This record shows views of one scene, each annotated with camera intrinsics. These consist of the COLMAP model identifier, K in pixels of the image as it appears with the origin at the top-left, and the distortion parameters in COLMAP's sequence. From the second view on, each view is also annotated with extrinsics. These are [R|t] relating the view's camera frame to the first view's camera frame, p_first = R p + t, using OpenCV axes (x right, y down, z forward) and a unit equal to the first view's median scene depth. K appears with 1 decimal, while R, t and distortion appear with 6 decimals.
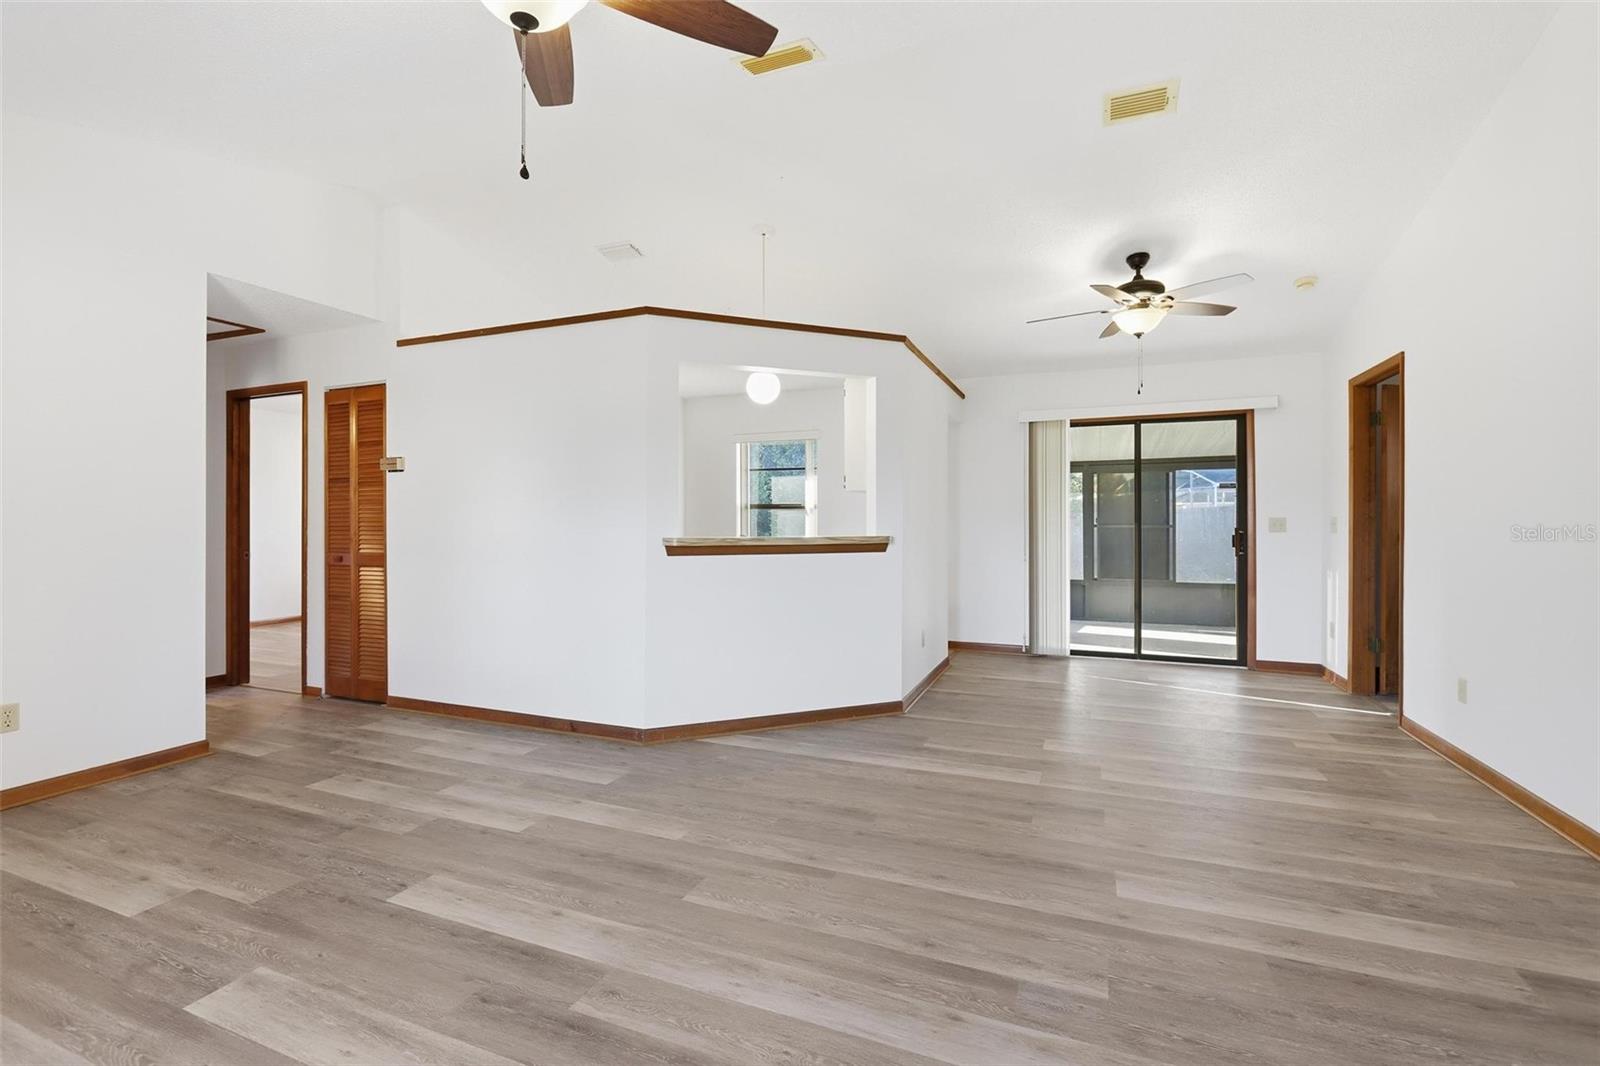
lens RADIAL K [[716.9, 0, 795.9], [0, 716.9, 519.2], [0, 0, 1]] dist [-0.002009, 0.000792]
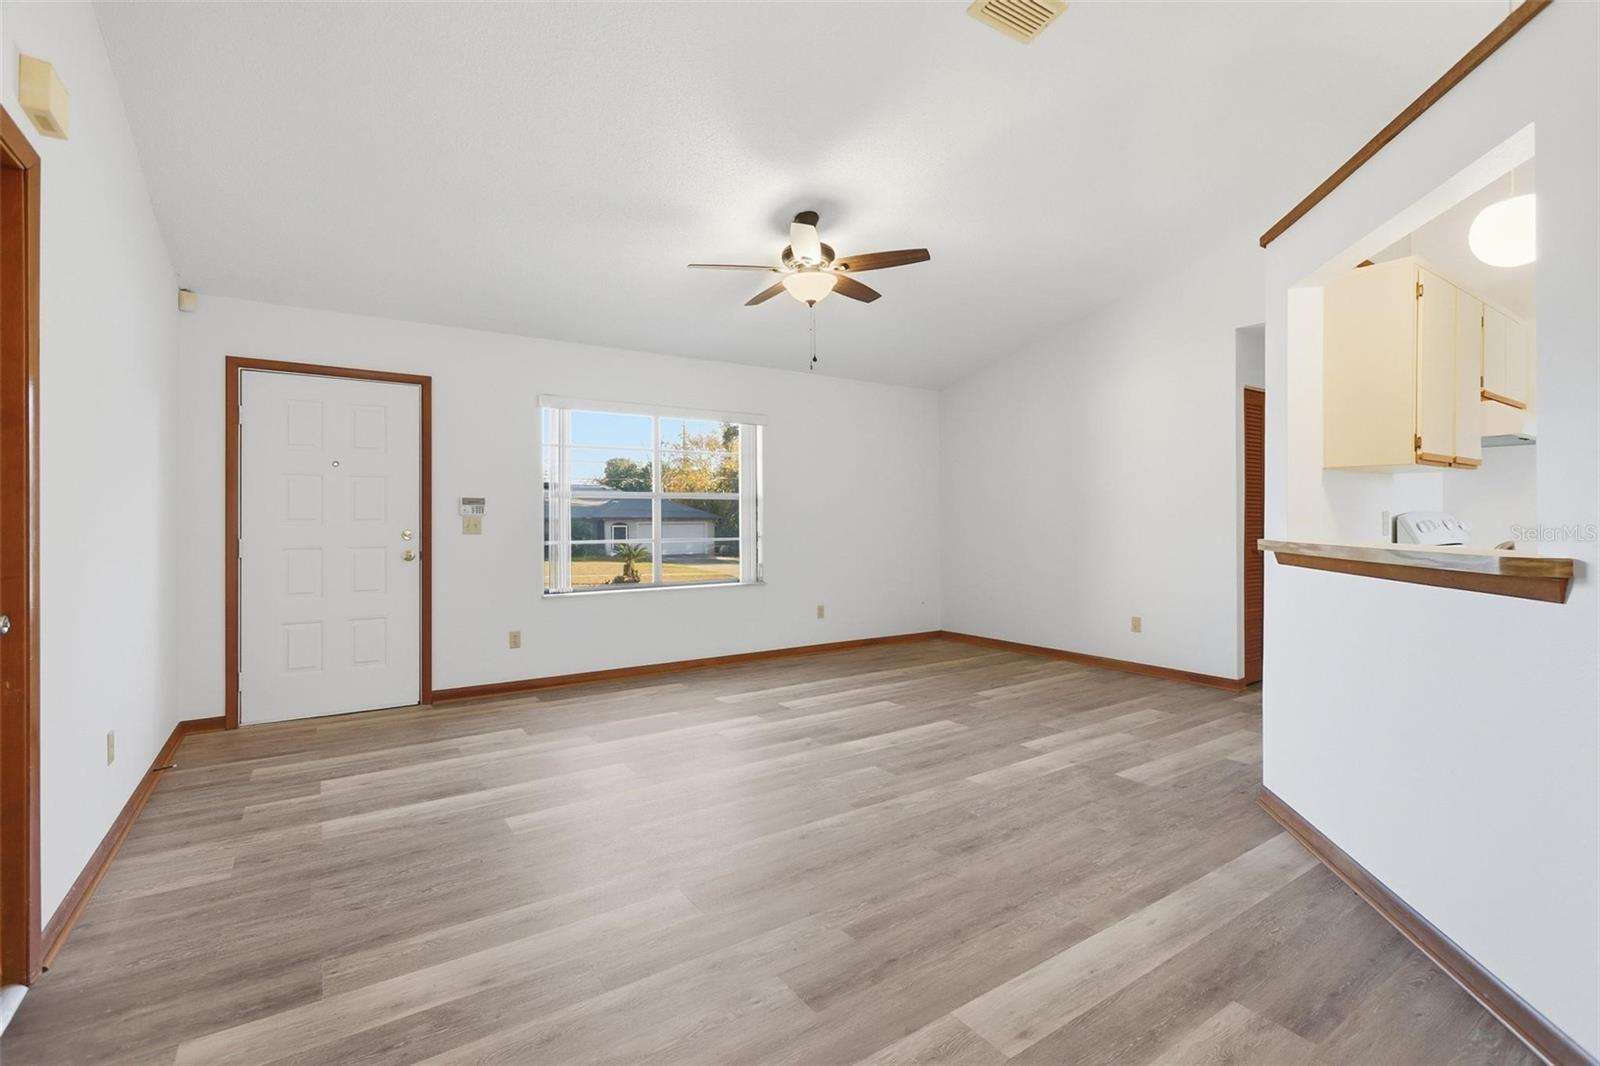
lens RADIAL K [[716.9, 0, 795.9], [0, 716.9, 519.2], [0, 0, 1]] dist [-0.002009, 0.000792]
pose [[-0.554005, 0.004255, -0.832503, 0.609385], [0.007109, 0.999975, 0.000380, 0.001726], [0.832483, -0.005707, -0.554021, 0.866099]]
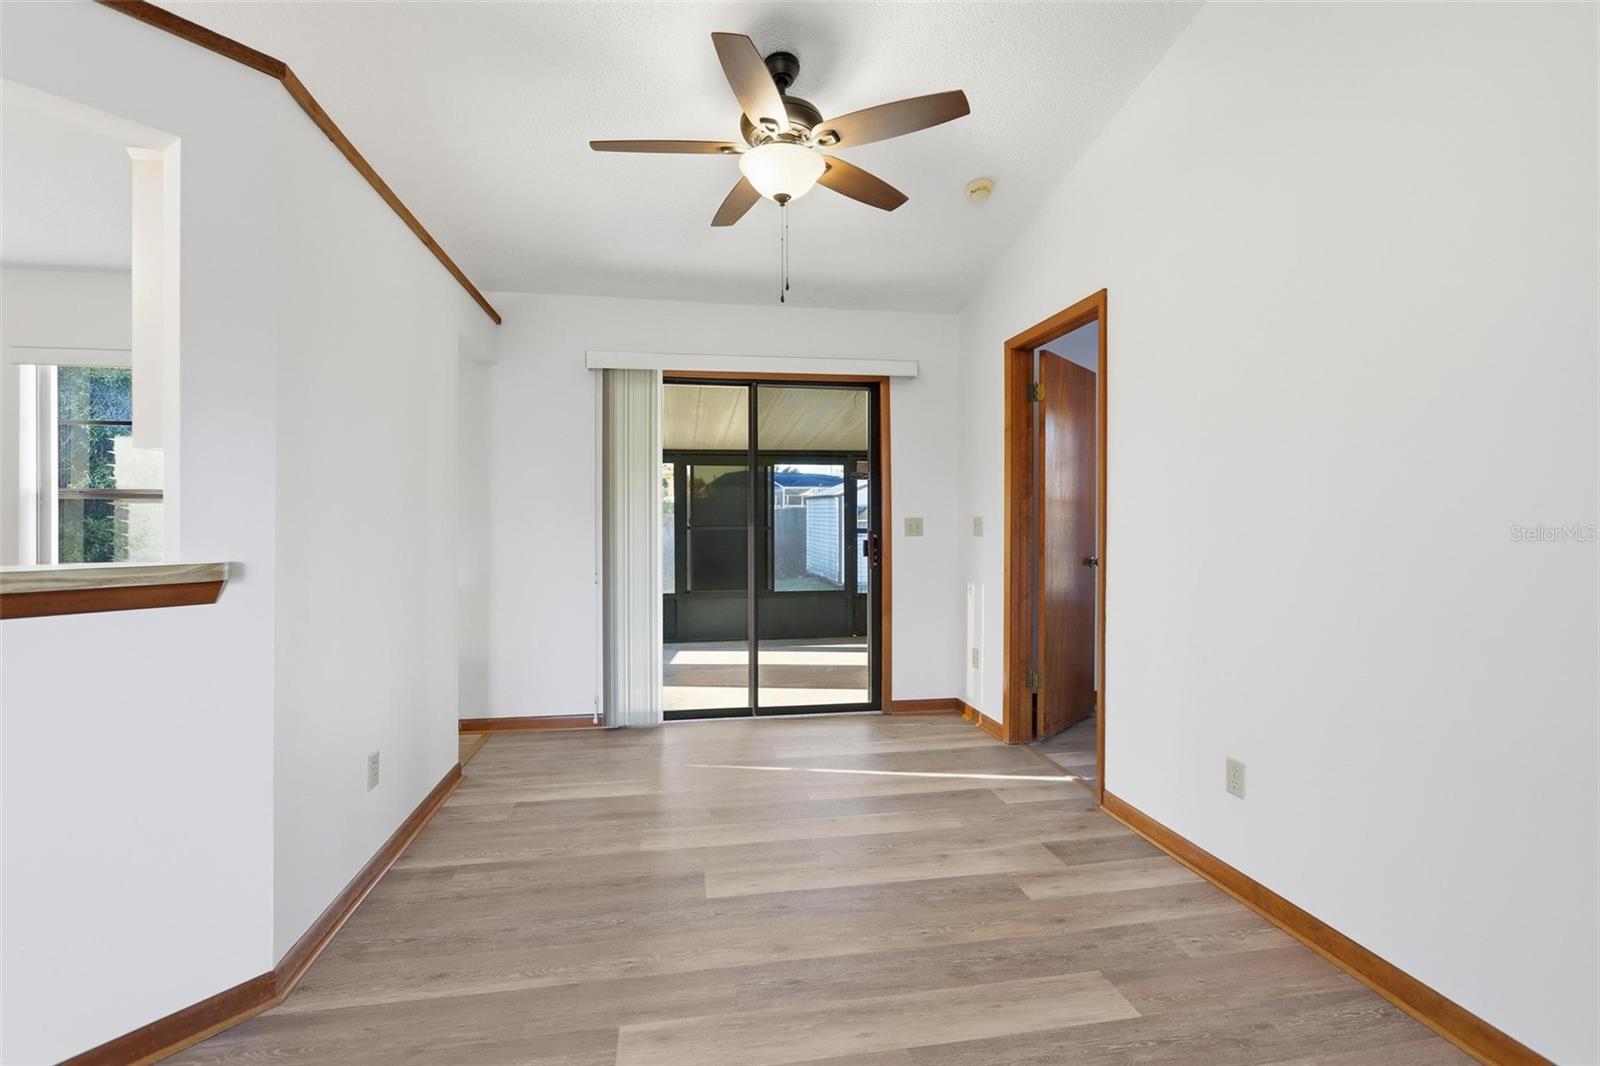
lens RADIAL K [[711.6, 0, 805.0], [0, 711.6, 523.3], [0, 0, 1]] dist [-0.001791, -0.000052]
pose [[0.840284, -0.001781, 0.542143, 0.183383], [-0.000784, 0.999990, 0.004500, 0.000742], [-0.542145, -0.004207, 0.840274, 0.508256]]
